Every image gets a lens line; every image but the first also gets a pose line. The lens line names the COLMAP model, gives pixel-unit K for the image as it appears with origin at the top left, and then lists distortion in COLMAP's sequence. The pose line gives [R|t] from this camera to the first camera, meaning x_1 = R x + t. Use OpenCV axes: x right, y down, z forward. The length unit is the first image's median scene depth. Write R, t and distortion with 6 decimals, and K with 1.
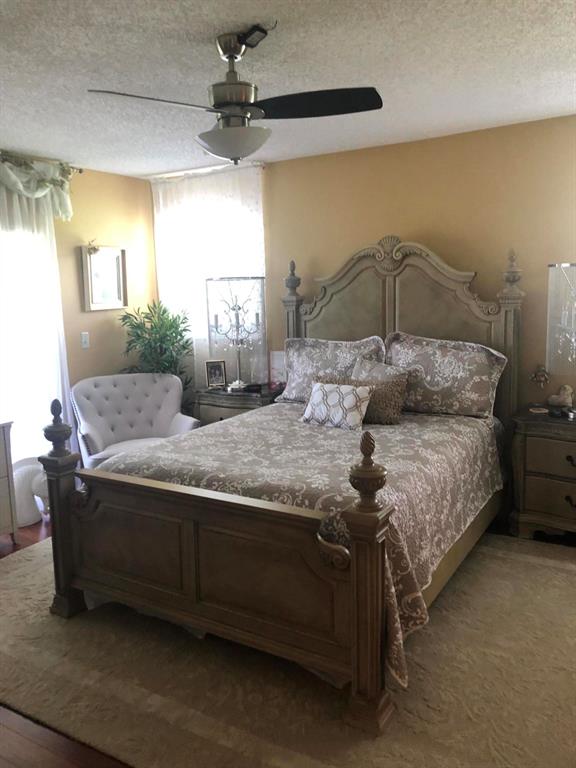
lens RADIAL K [[628.9, 0, 284.6], [0, 628.9, 382.1], [0, 0, 1]] dist [0.027796, -0.015855]
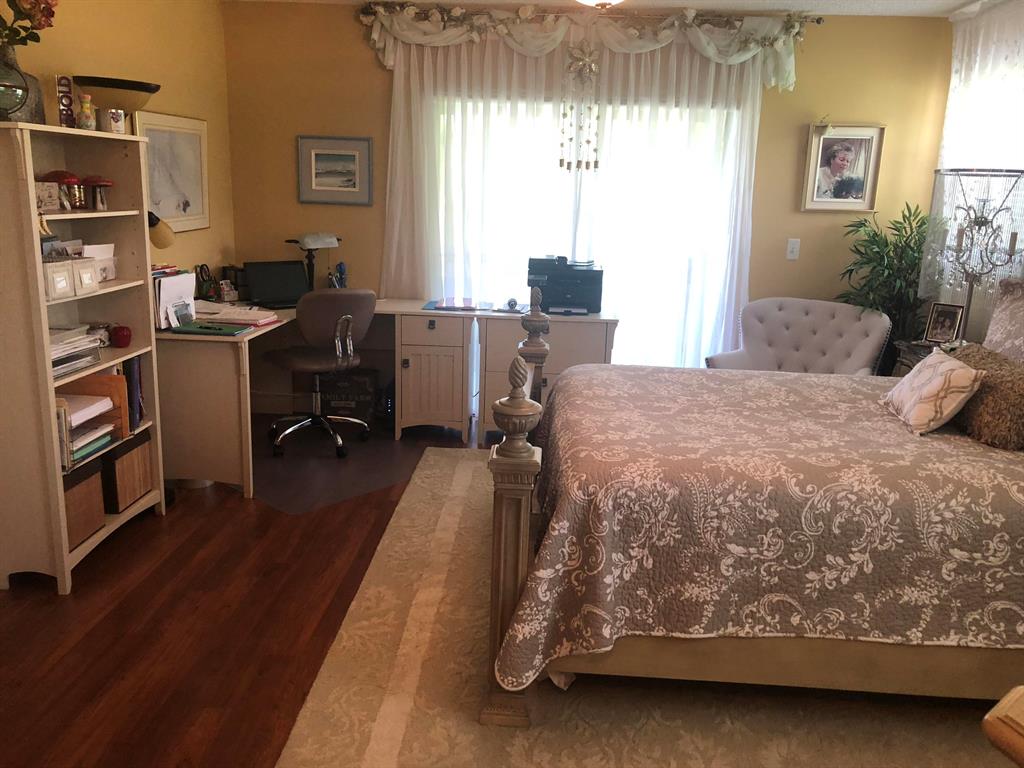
lens RADIAL K [[838.5, 0, 508.8], [0, 838.5, 384.2], [0, 0, 1]] dist [0.027796, -0.015855]
pose [[0.474949, 0.247044, -0.844626, 0.486914], [-0.177394, 0.966962, 0.183074, -0.037838], [0.861948, 0.062881, 0.503081, 0.221523]]
